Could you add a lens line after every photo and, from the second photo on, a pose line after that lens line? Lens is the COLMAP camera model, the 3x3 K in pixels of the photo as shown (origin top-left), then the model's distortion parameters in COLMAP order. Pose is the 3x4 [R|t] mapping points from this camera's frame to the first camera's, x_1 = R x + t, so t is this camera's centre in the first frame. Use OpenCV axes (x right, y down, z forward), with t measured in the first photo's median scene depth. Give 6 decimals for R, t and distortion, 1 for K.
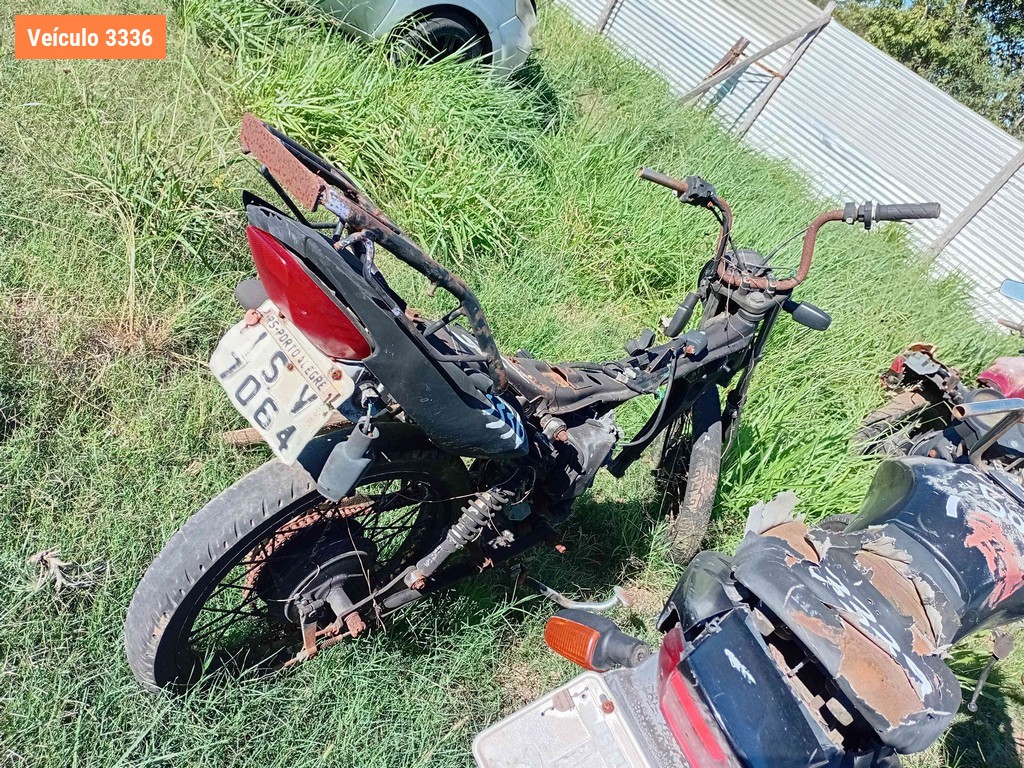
lens RADIAL K [[792.1, 0, 512.0], [0, 792.1, 384.0], [0, 0, 1]] dist [0.080625, -0.158468]
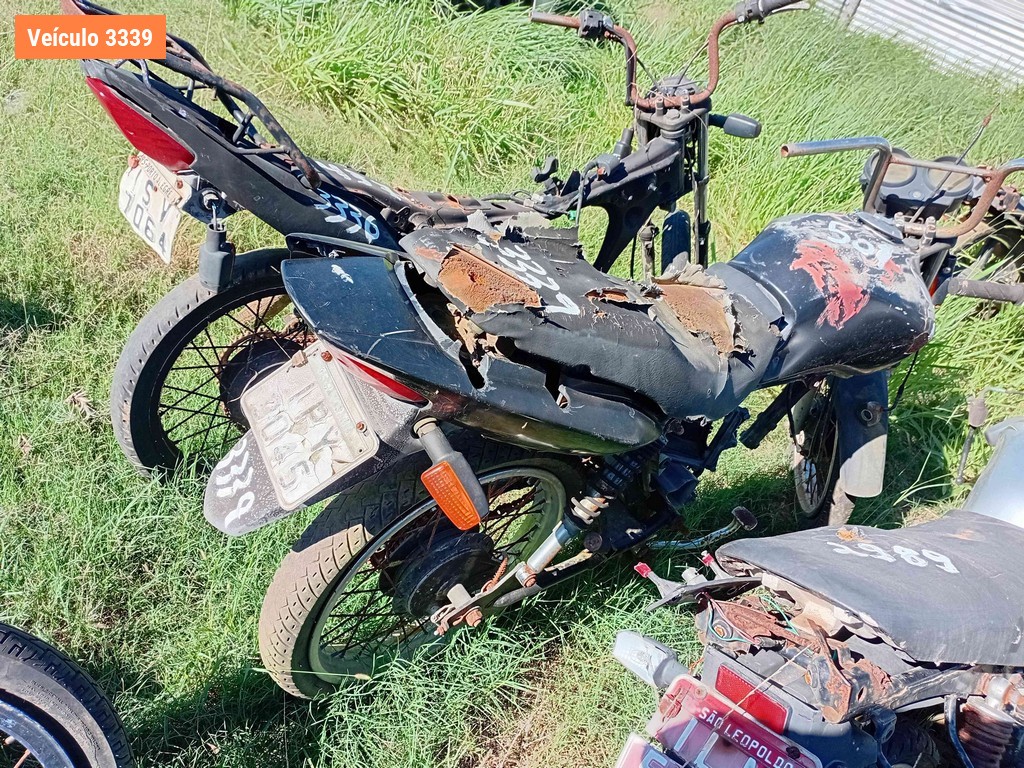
lens RADIAL K [[792.1, 0, 512.0], [0, 792.1, 384.0], [0, 0, 1]] dist [0.080625, -0.158468]
pose [[0.965403, -0.137384, -0.221634, 0.421042], [0.146200, 0.988969, 0.023794, 0.274775], [0.215921, -0.055373, 0.974839, -0.141600]]
